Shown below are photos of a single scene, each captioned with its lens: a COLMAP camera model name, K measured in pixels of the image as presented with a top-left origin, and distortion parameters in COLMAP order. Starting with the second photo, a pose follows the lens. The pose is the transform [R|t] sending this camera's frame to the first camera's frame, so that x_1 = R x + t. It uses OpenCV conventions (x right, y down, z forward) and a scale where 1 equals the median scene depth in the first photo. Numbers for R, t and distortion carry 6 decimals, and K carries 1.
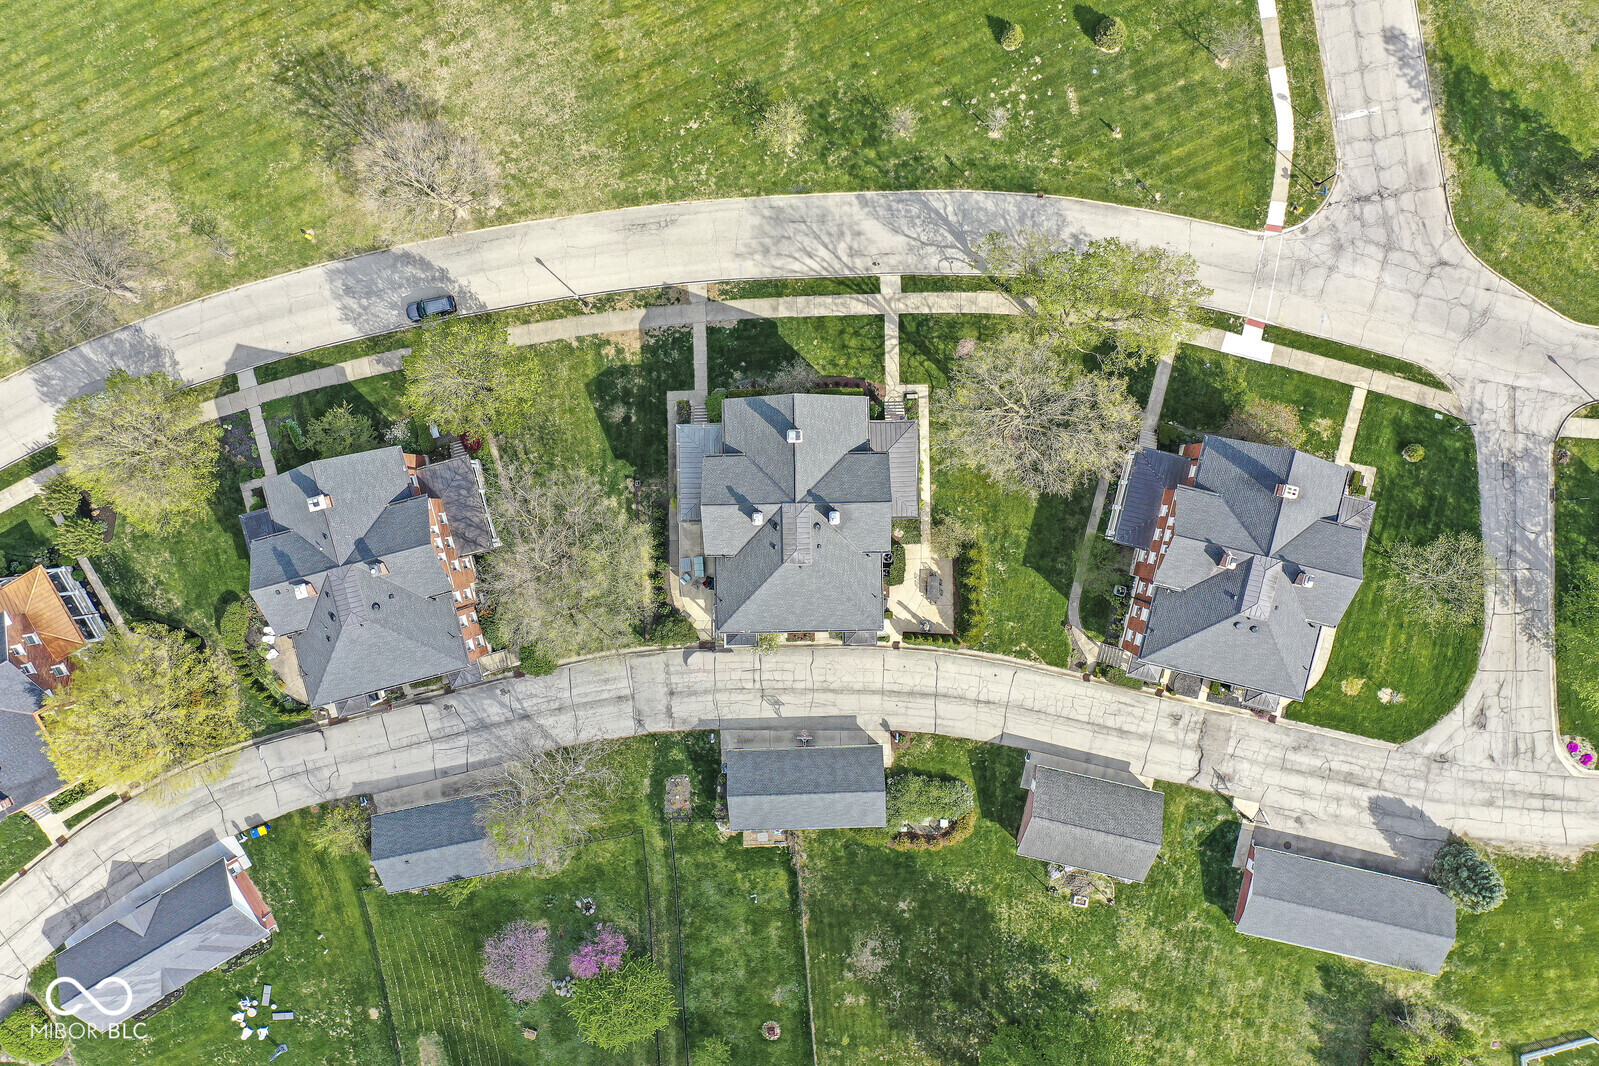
lens RADIAL K [[1262.6, 0, 799.5], [0, 1262.6, 533.0], [0, 0, 1]] dist [-0.005871, -0.003301]
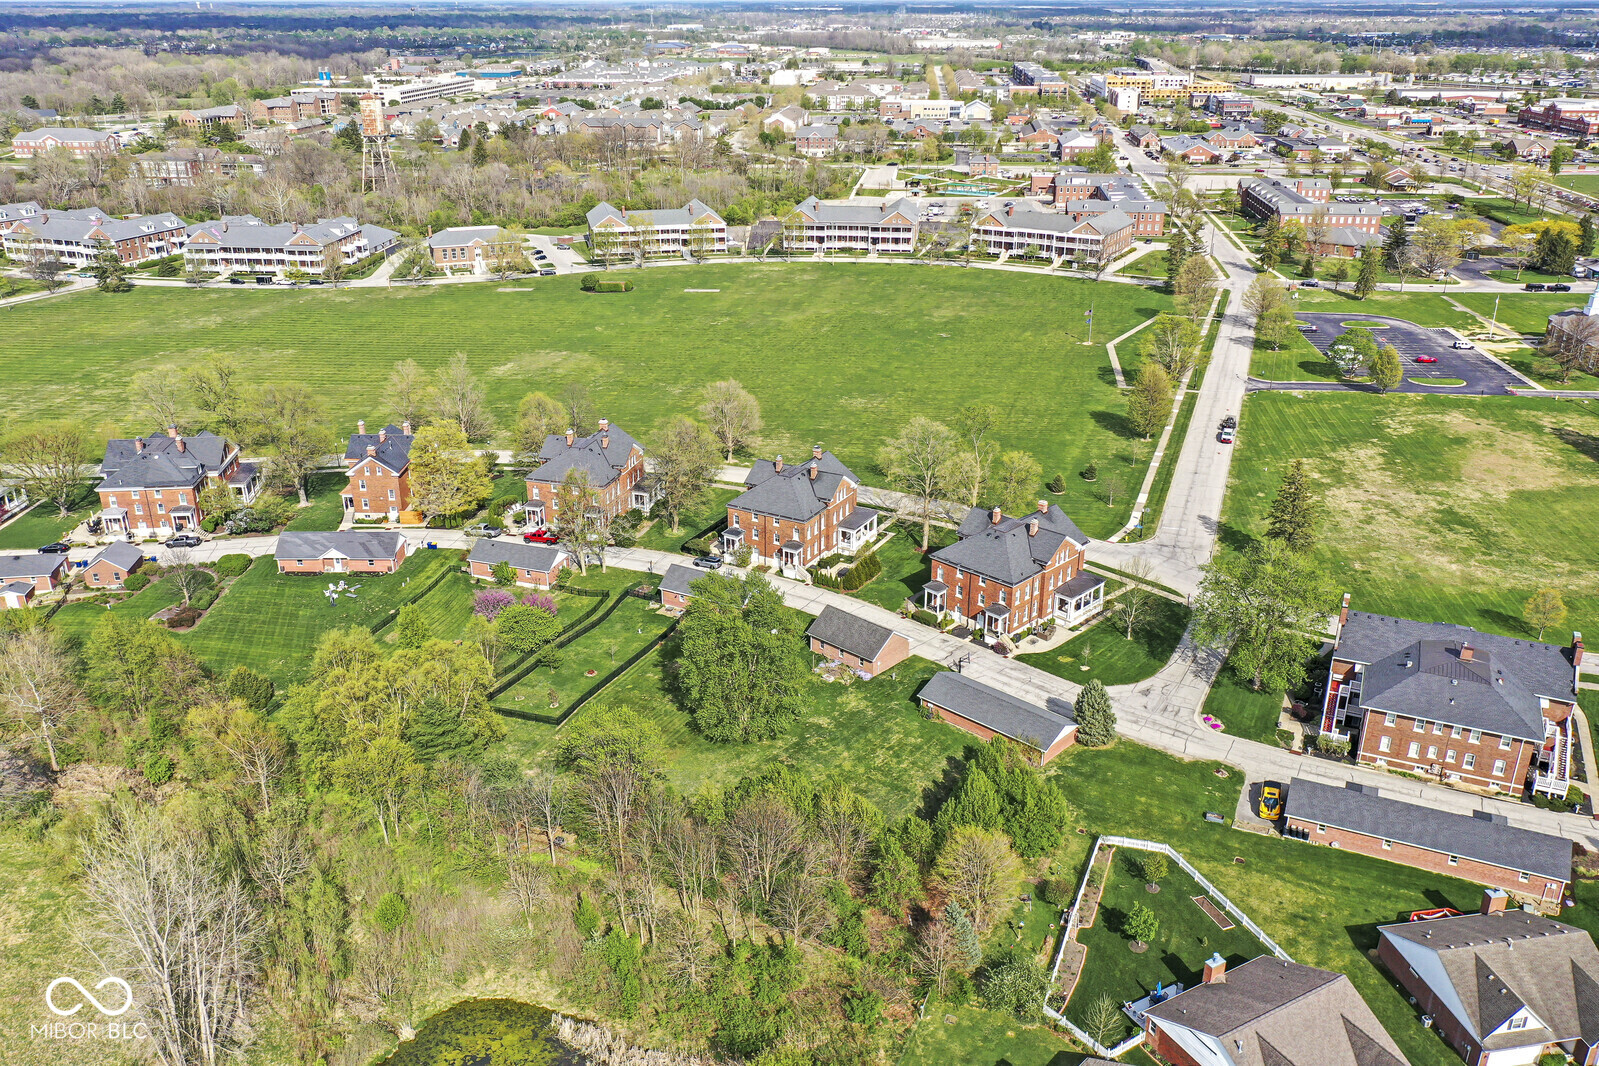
lens RADIAL K [[1262.6, 0, 799.5], [0, 1262.6, 533.0], [0, 0, 1]] dist [-0.005871, -0.003301]
pose [[0.859328, 0.212834, -0.465034, 0.812969], [-0.510835, 0.313528, -0.800468, 1.379291], [-0.024566, 0.925420, 0.378146, 0.326402]]
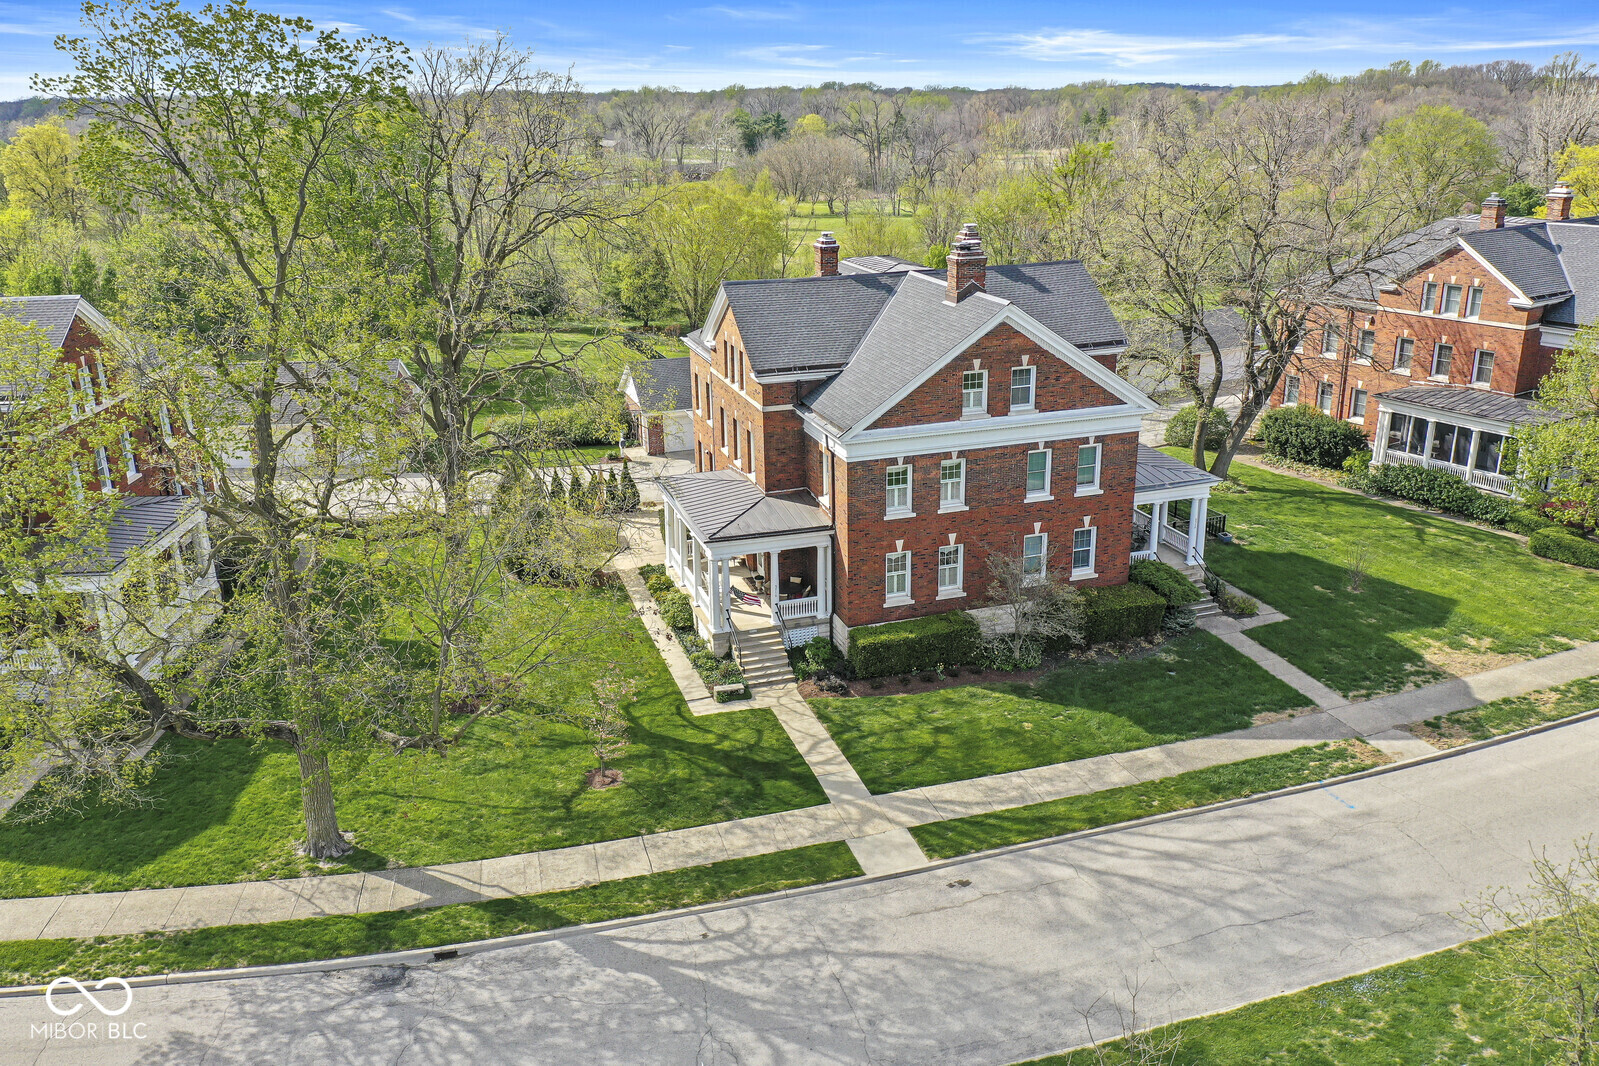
lens RADIAL K [[1262.6, 0, 799.5], [0, 1262.6, 533.0], [0, 0, 1]] dist [-0.005871, -0.003301]
pose [[-0.956730, 0.136992, -0.256712, 0.158919], [-0.288228, -0.325180, 0.900657, -0.437311], [0.039905, 0.935677, 0.350594, 0.820391]]
